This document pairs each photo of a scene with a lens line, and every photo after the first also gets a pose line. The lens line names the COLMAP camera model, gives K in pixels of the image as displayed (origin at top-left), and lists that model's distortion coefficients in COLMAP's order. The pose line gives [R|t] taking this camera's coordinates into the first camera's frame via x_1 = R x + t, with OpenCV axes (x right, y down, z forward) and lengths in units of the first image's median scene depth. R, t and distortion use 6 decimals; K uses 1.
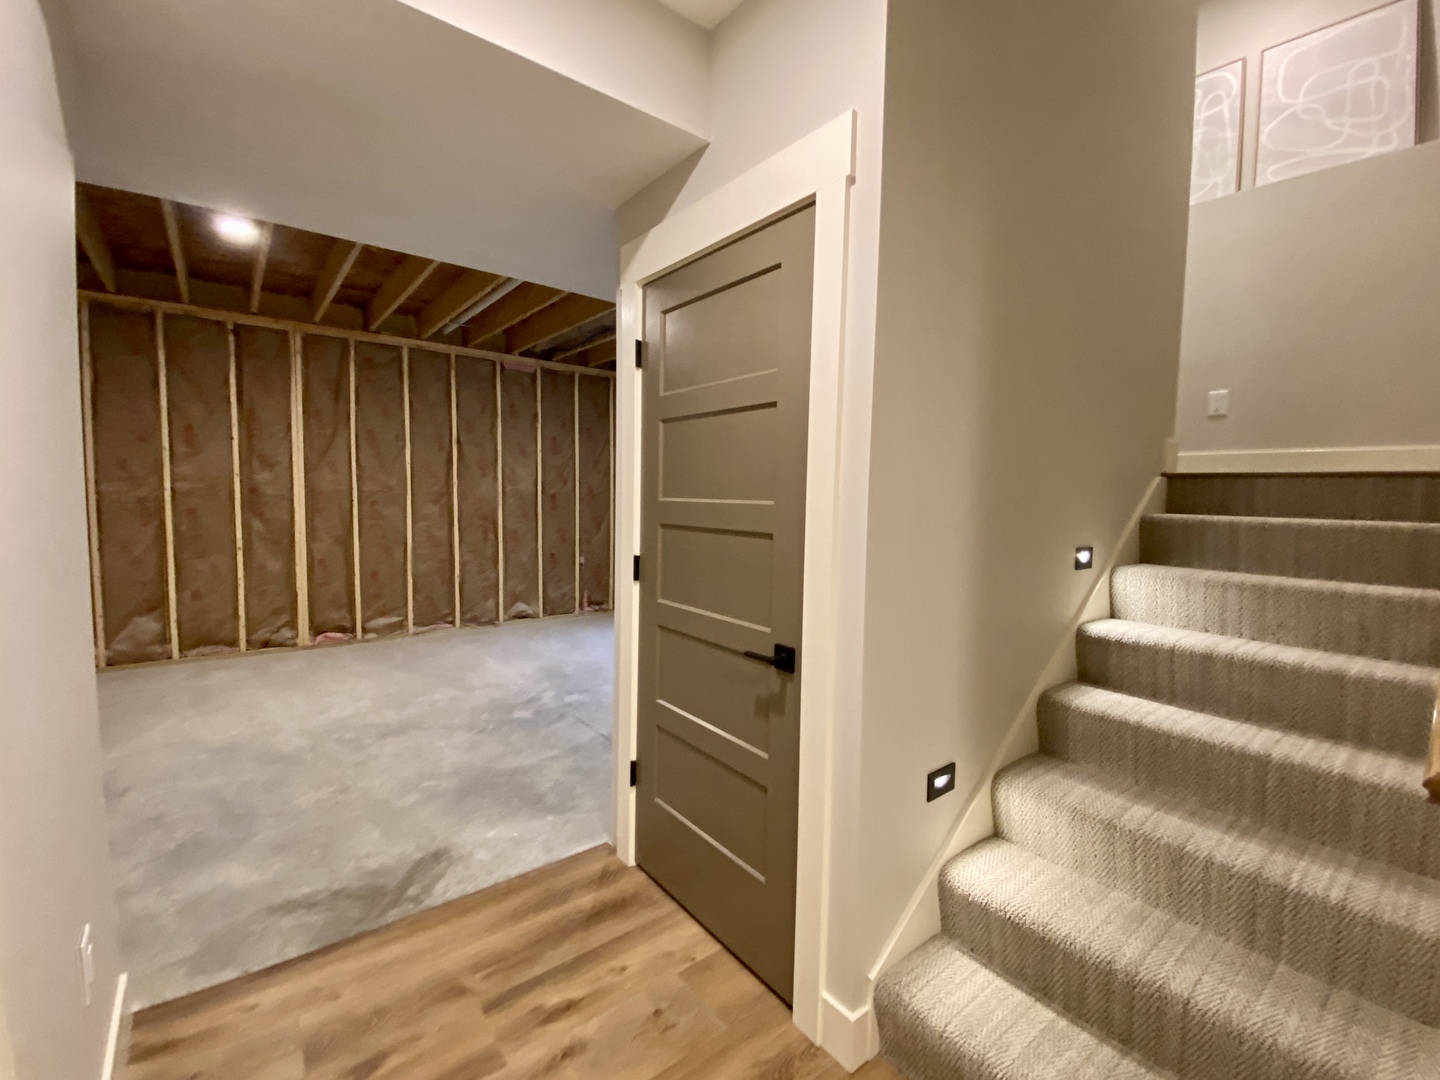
lens RADIAL K [[624.2, 0, 717.2], [0, 624.2, 536.4], [0, 0, 1]] dist [0.013964, -0.016133]
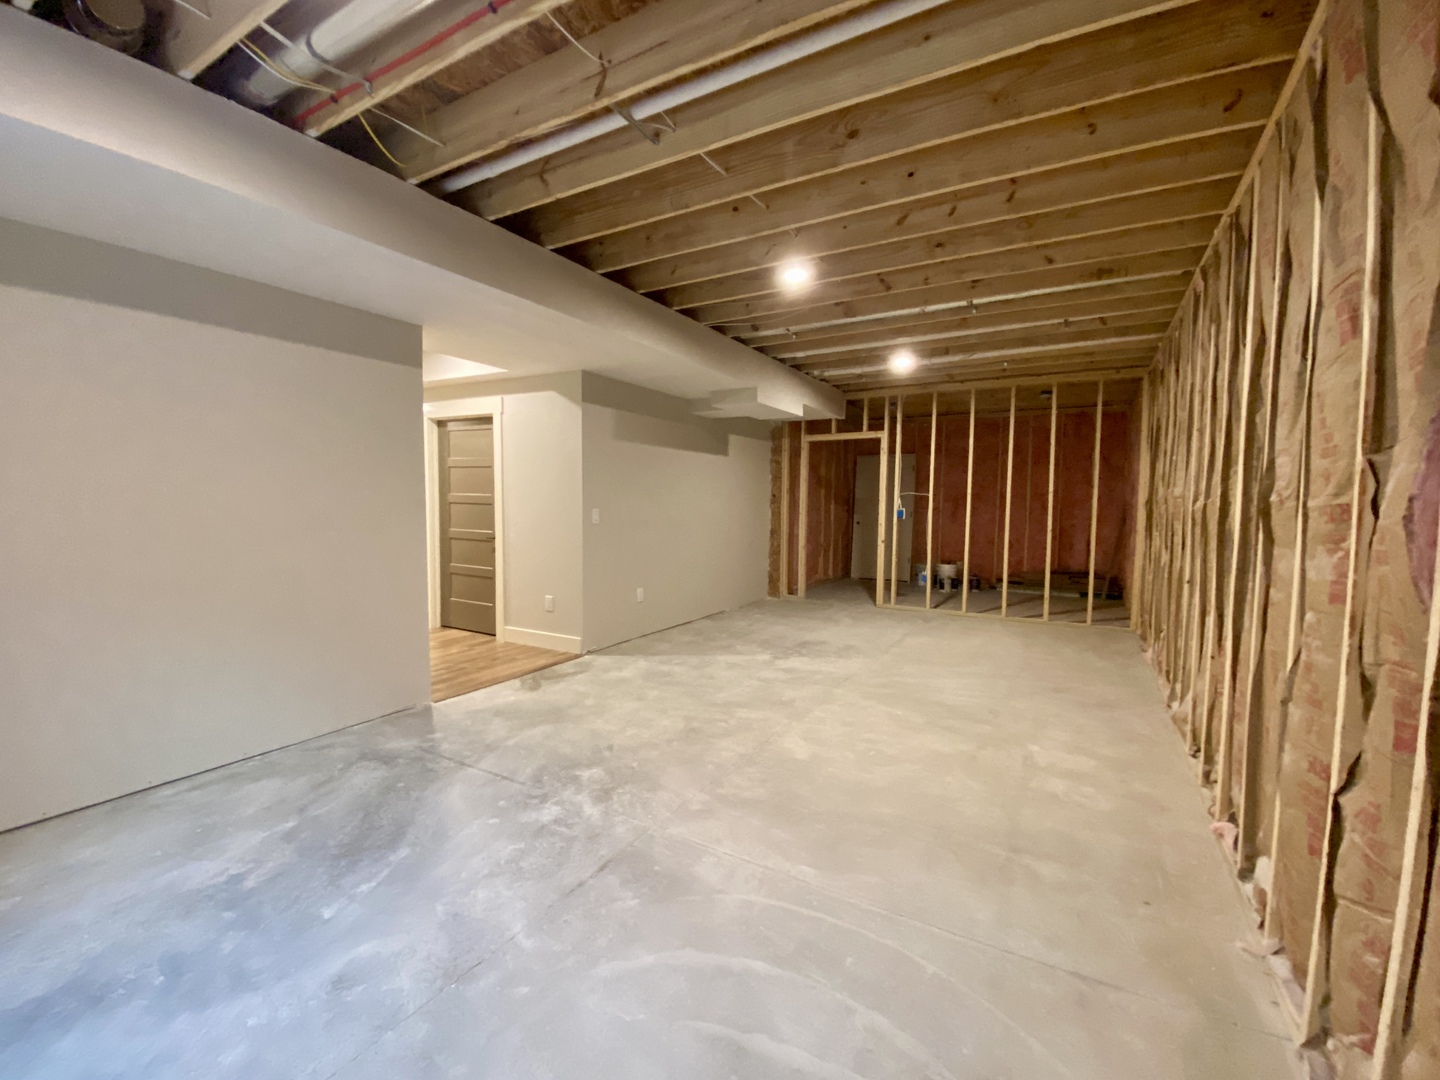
lens RADIAL K [[624.2, 0, 717.2], [0, 624.2, 536.4], [0, 0, 1]] dist [0.013964, -0.016133]
pose [[-0.928817, -0.006771, -0.370478, -0.190093], [-0.058255, 0.990068, 0.127955, -0.138912], [0.365932, 0.140429, -0.919986, 1.999087]]
